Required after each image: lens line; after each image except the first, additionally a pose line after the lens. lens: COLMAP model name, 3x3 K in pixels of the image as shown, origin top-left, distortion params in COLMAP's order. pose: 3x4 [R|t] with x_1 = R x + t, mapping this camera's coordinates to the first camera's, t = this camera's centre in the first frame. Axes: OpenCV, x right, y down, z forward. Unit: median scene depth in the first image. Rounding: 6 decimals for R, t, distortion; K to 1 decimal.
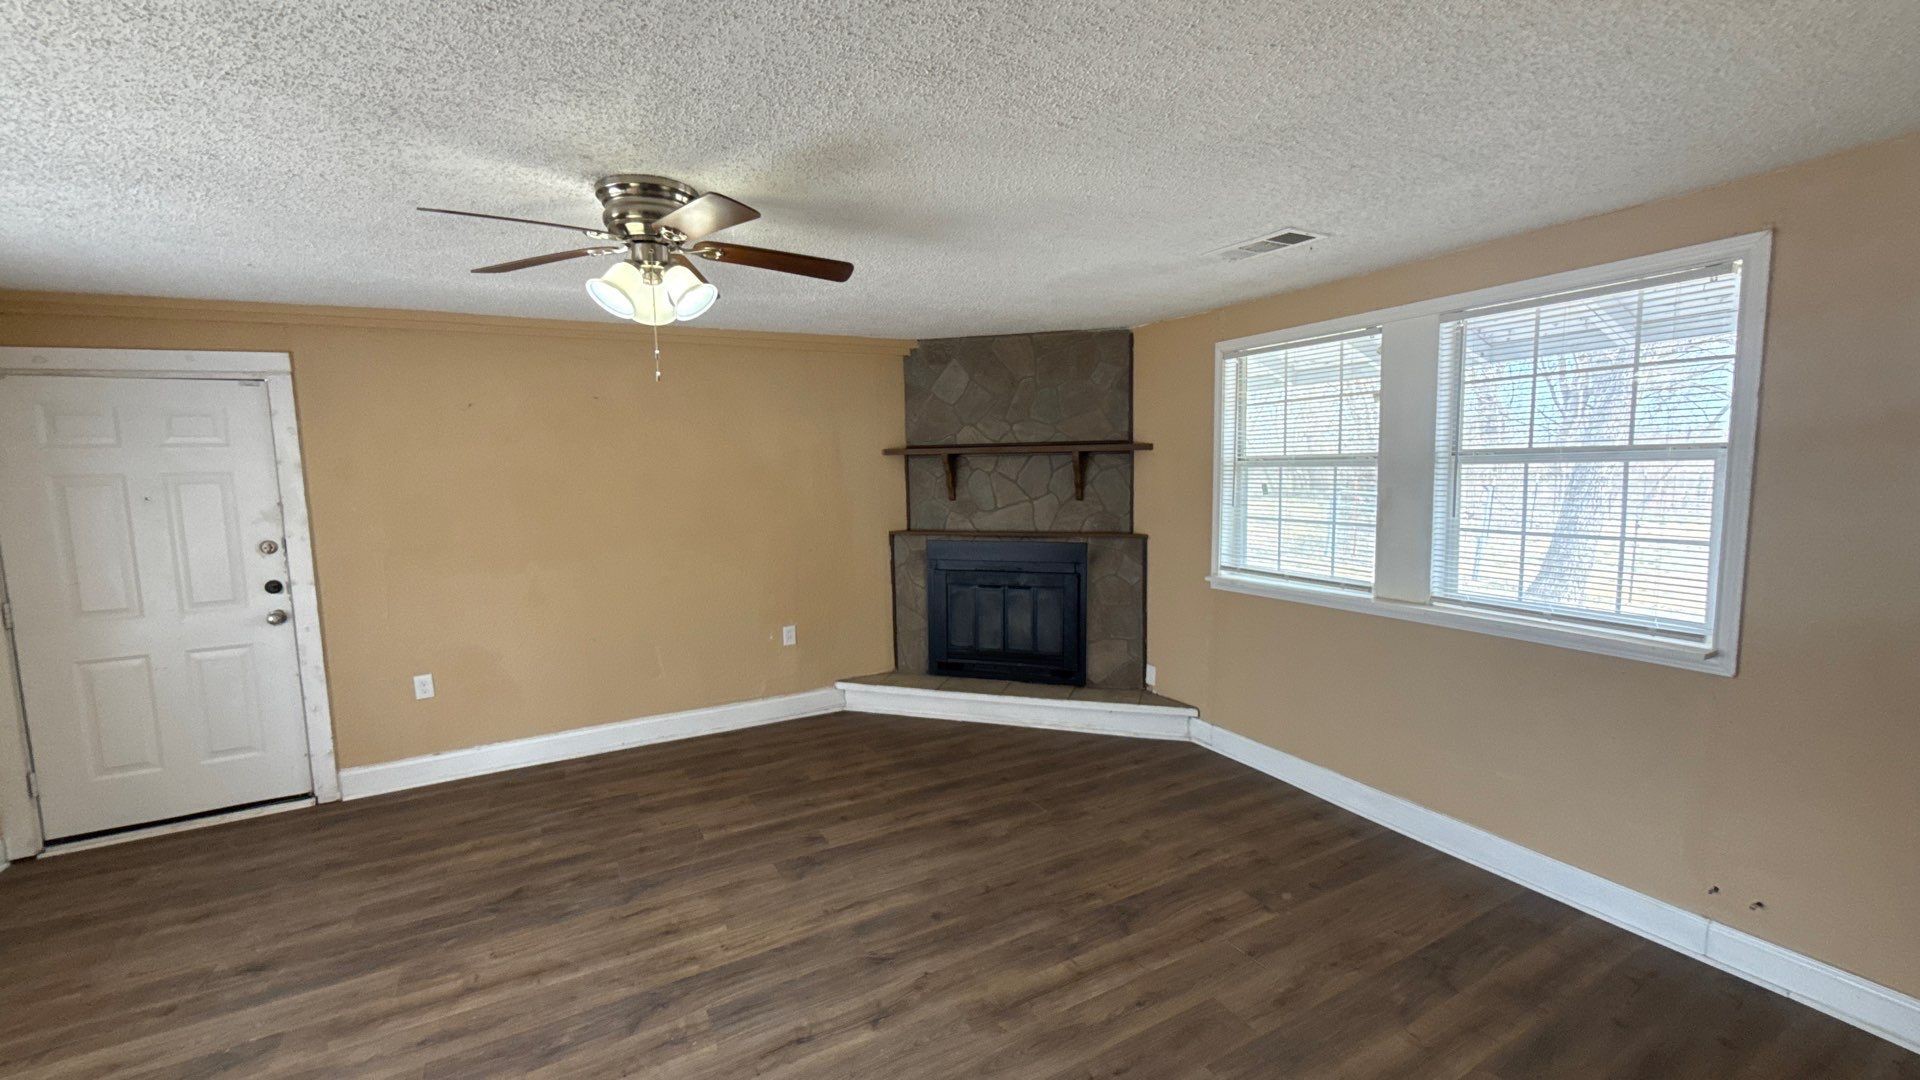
lens RADIAL K [[766.6, 0, 960.4], [0, 766.6, 539.5], [0, 0, 1]] dist [-0.000405, 0.000481]
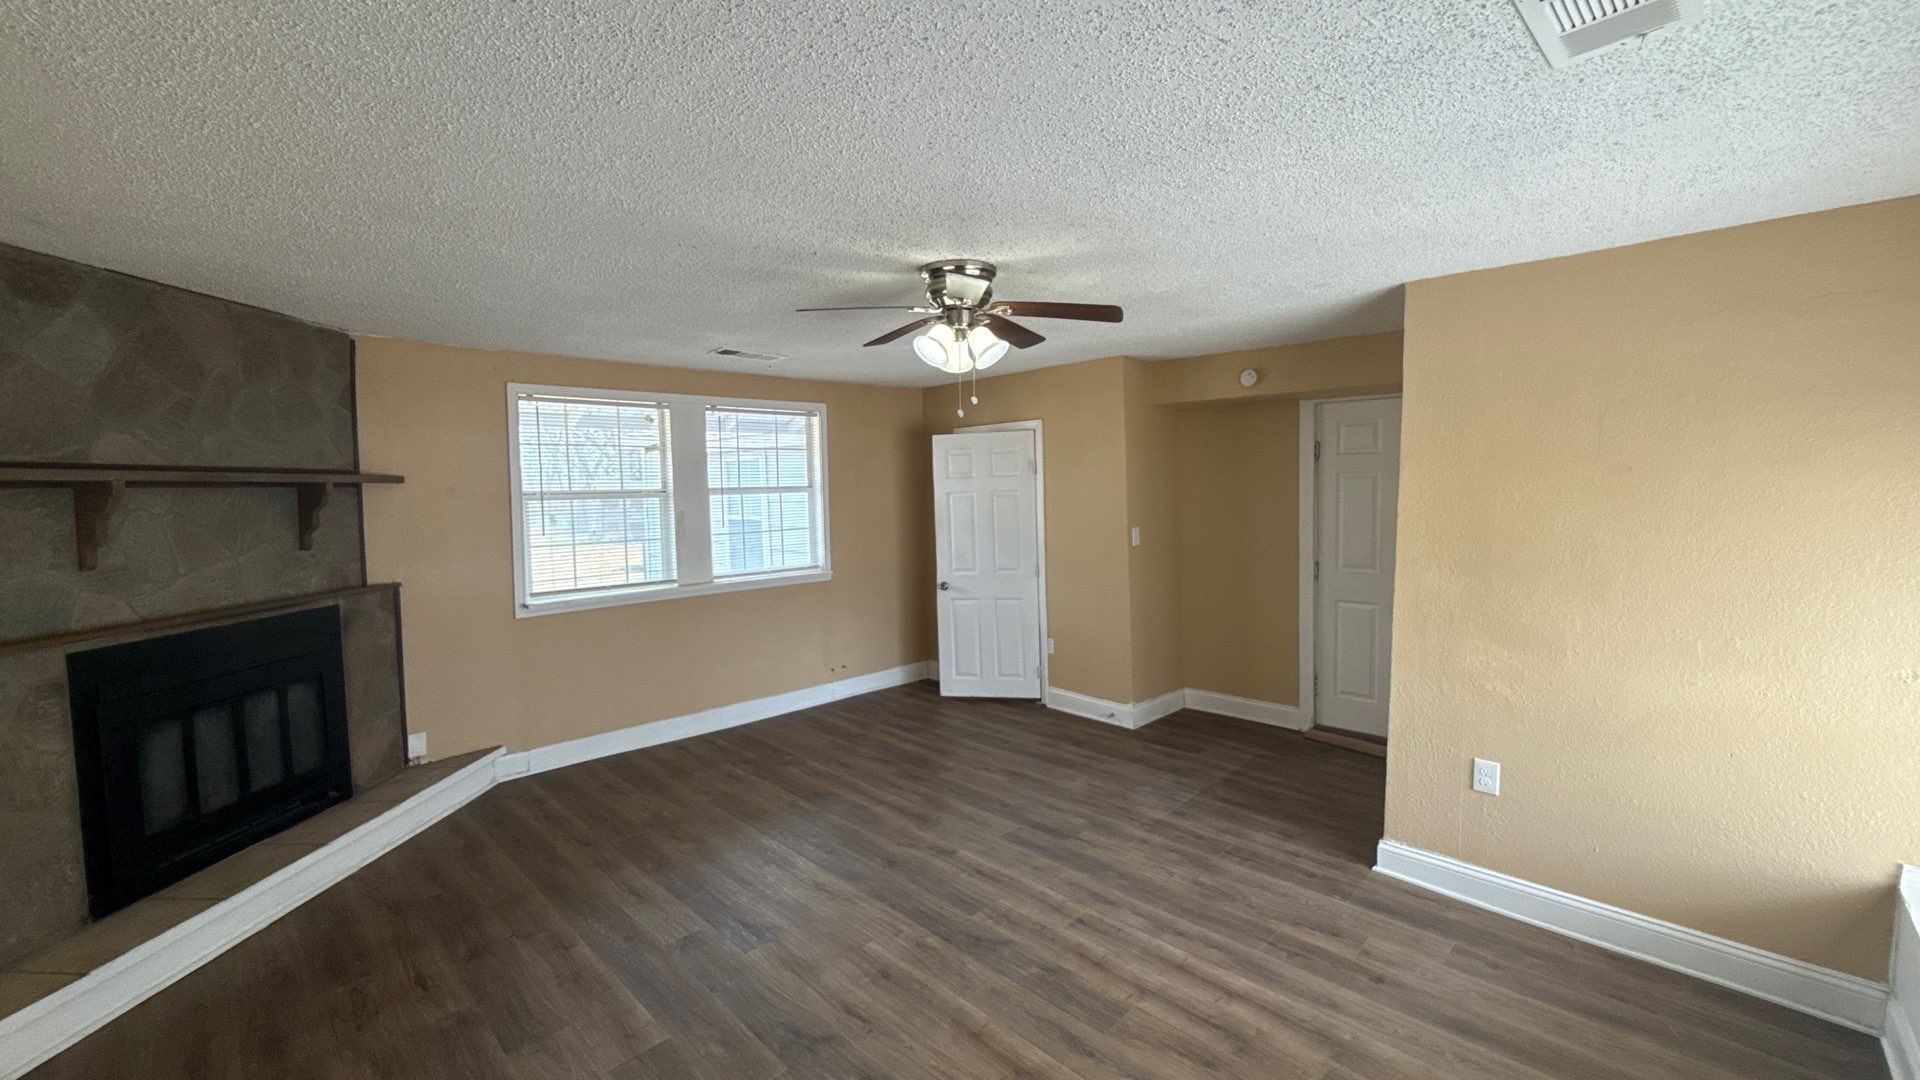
lens RADIAL K [[766.6, 0, 964.0], [0, 766.6, 537.7], [0, 0, 1]] dist [-0.000405, 0.000481]
pose [[-0.285585, -0.041410, 0.957458, -0.945615], [0.115717, 0.990266, 0.077344, -0.061997], [-0.951342, 0.132882, -0.278014, 0.804127]]
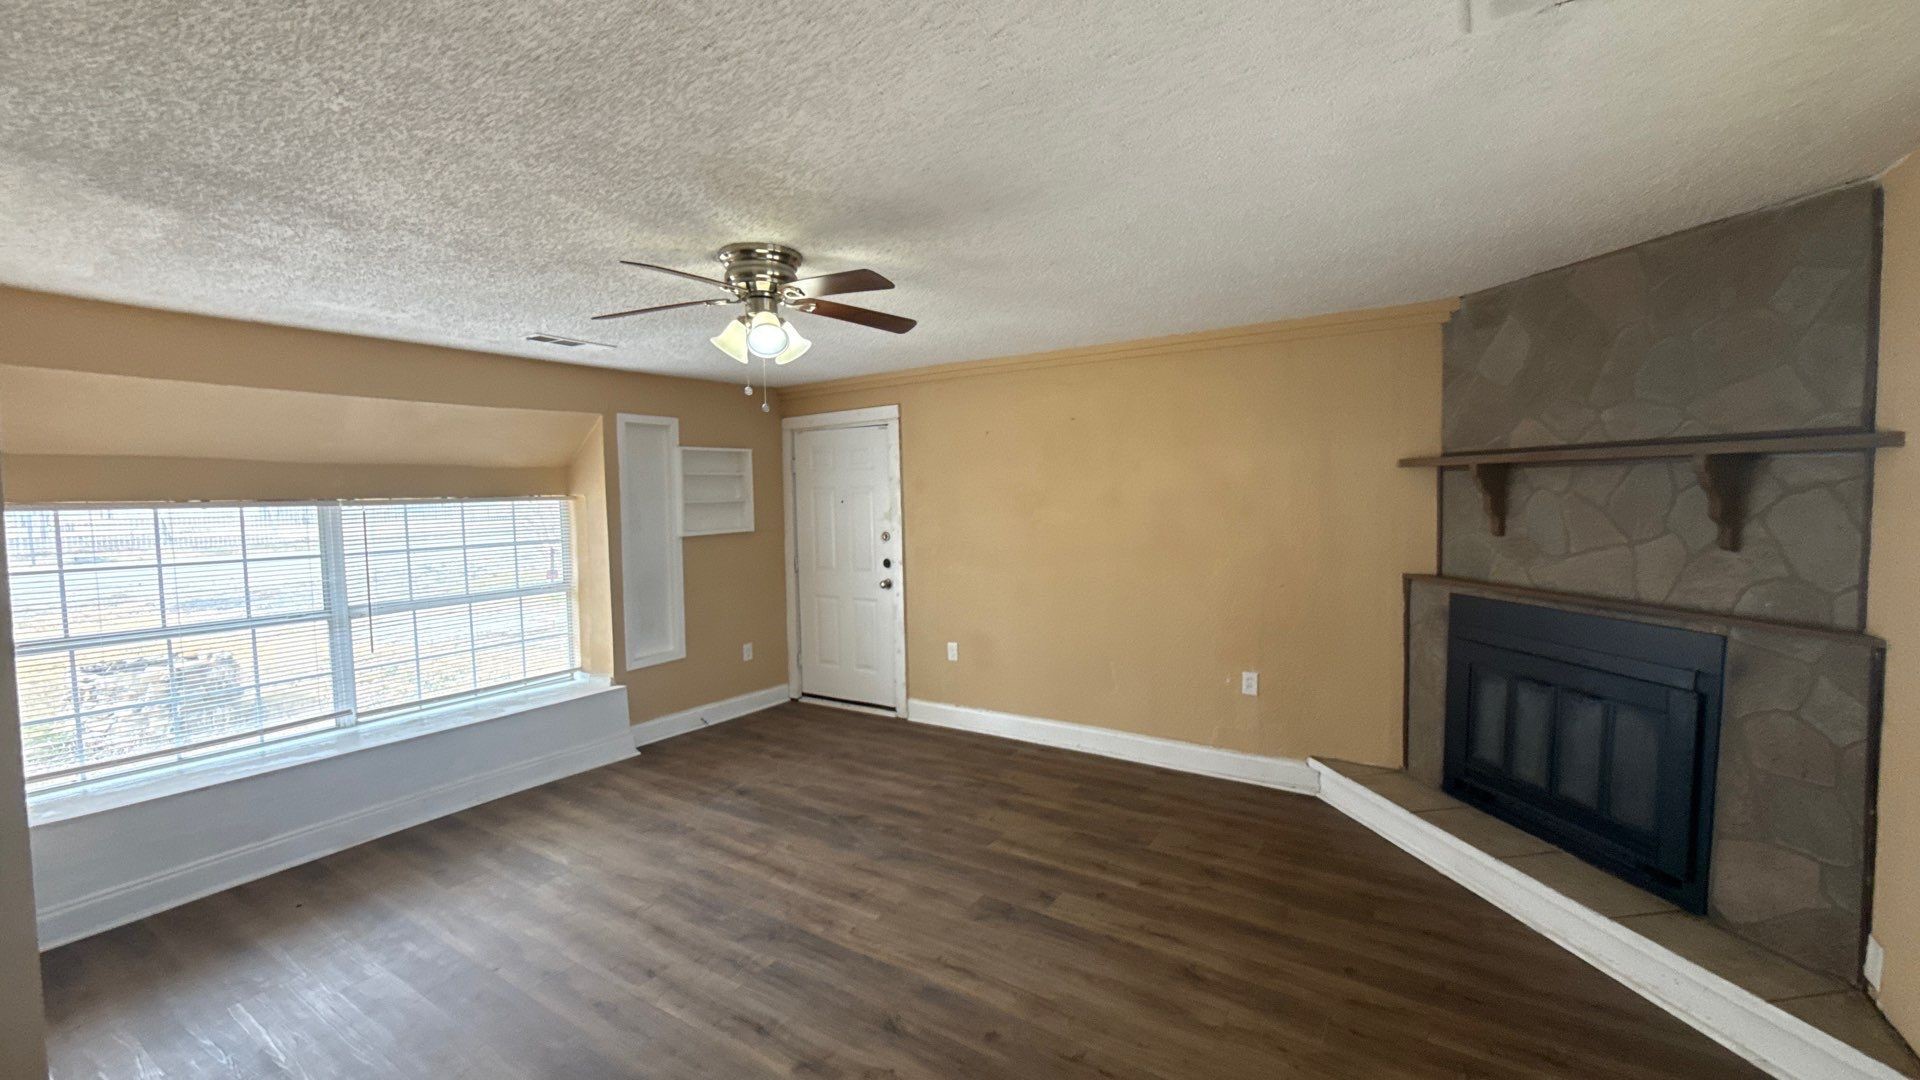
lens RADIAL K [[766.6, 0, 956.8], [0, 766.6, 537.6], [0, 0, 1]] dist [-0.000405, 0.000481]
pose [[0.473947, 0.064868, -0.878161, 0.472828], [-0.084247, 0.996048, 0.028107, -0.040858], [0.876514, 0.060661, 0.477539, 0.411660]]
